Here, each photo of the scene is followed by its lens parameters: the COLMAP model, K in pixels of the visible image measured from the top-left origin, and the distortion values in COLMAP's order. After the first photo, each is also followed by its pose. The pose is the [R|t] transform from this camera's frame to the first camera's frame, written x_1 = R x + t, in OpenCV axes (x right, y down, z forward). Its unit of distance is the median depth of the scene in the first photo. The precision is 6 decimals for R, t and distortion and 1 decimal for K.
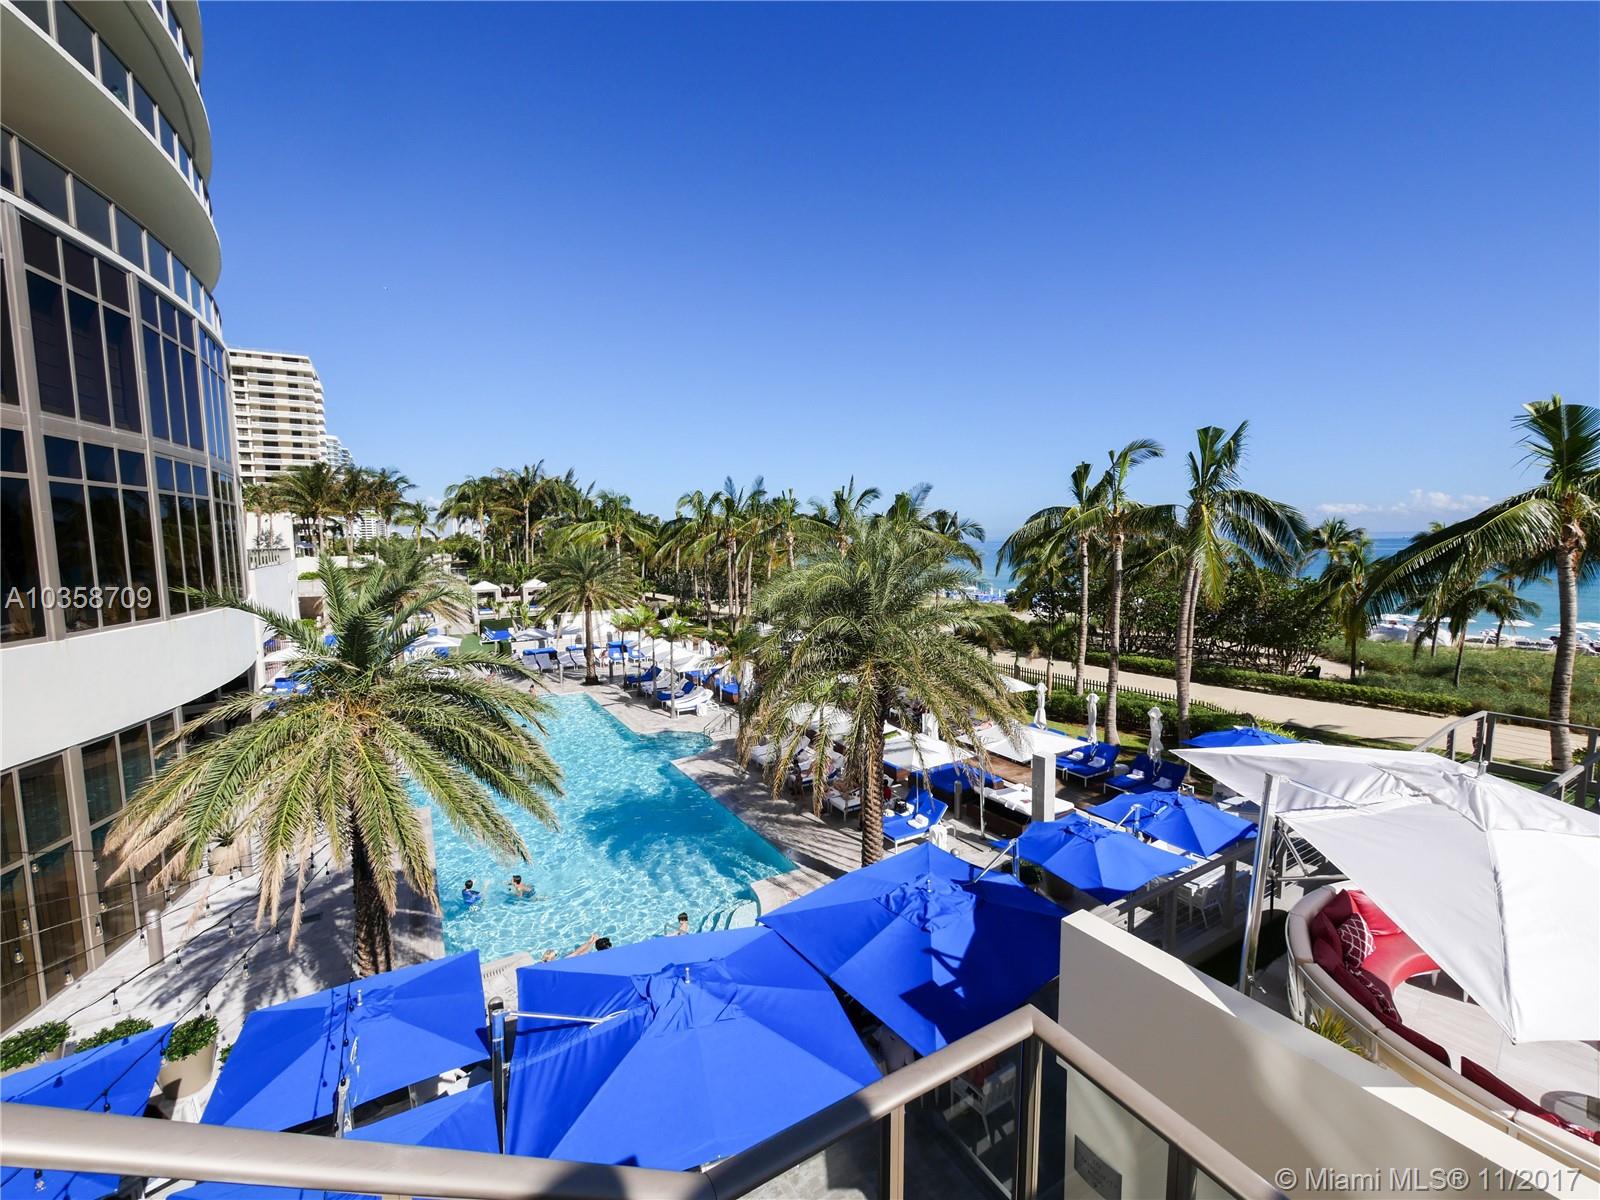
lens RADIAL K [[657.0, 0, 799.7], [0, 657.0, 587.6], [0, 0, 1]] dist [-0.000393, -0.000063]
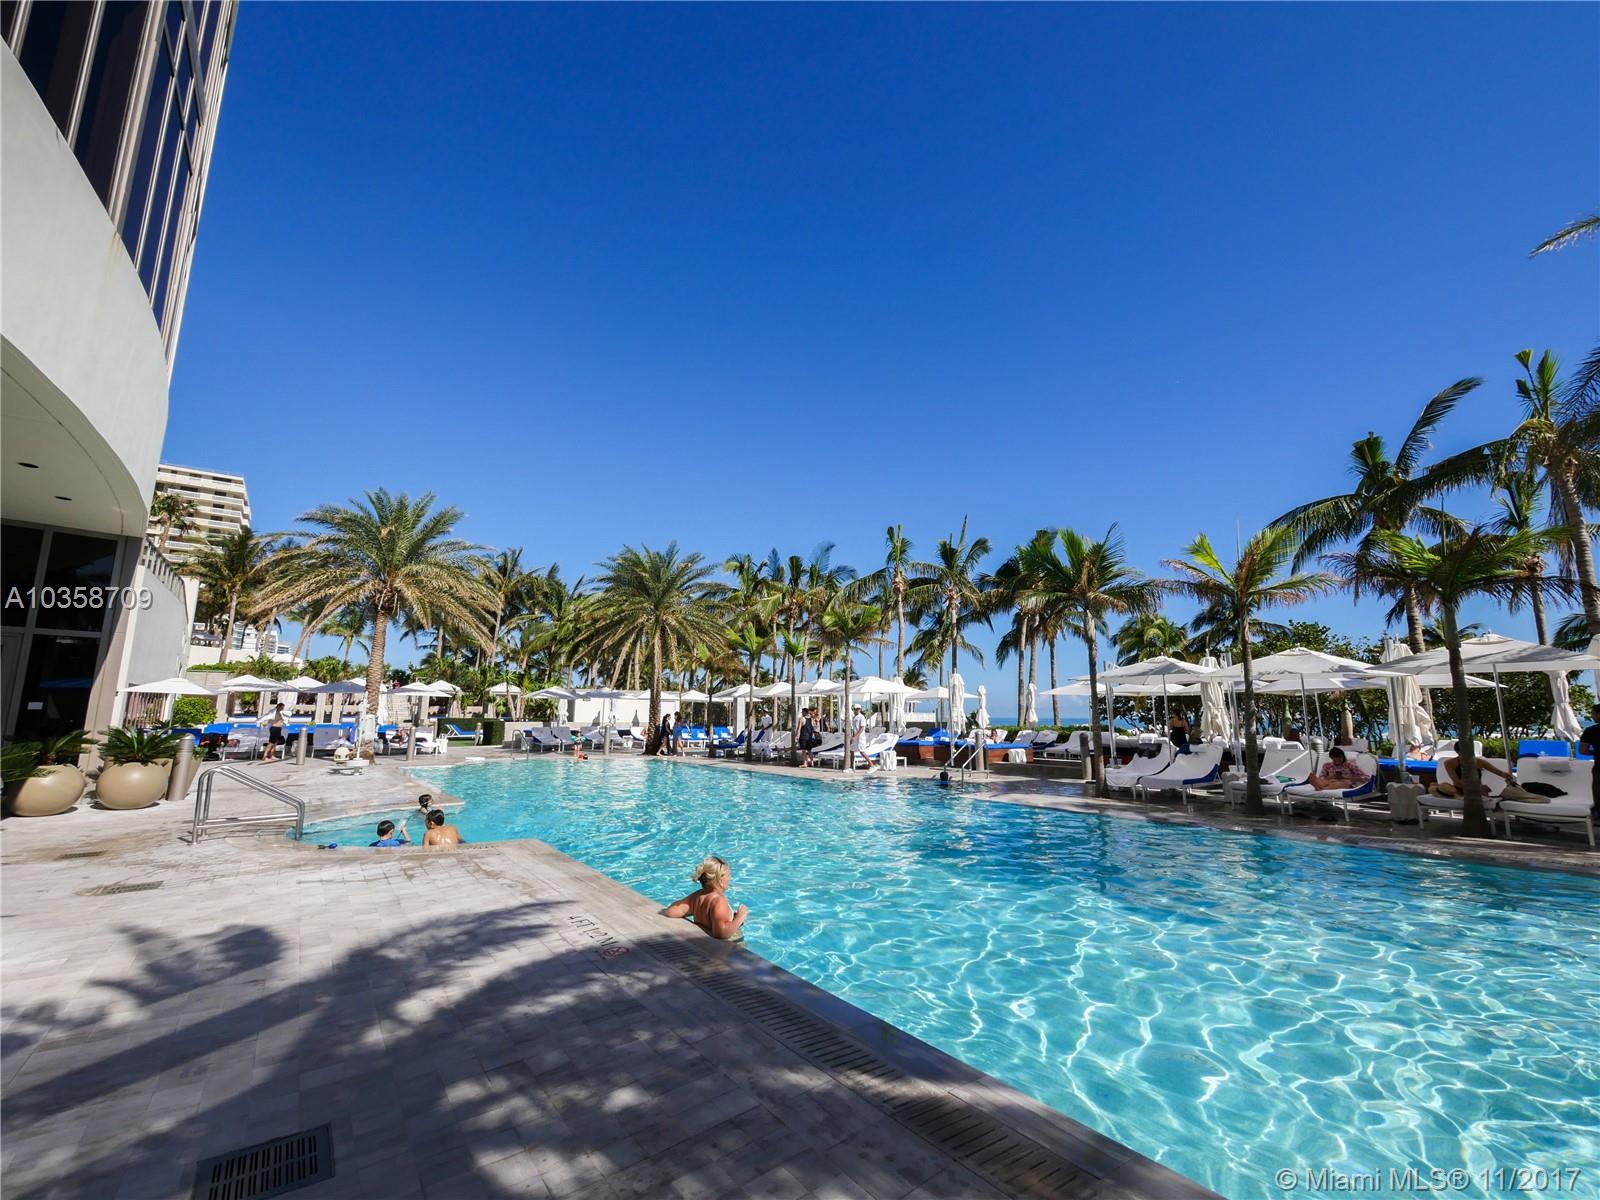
lens RADIAL K [[657.0, 0, 799.7], [0, 657.0, 587.6], [0, 0, 1]] dist [-0.000393, -0.000063]
pose [[0.994770, 0.031617, 0.097124, -0.102909], [-0.005573, 0.966270, -0.257470, 0.063155], [-0.101988, 0.255582, 0.961393, 0.133616]]
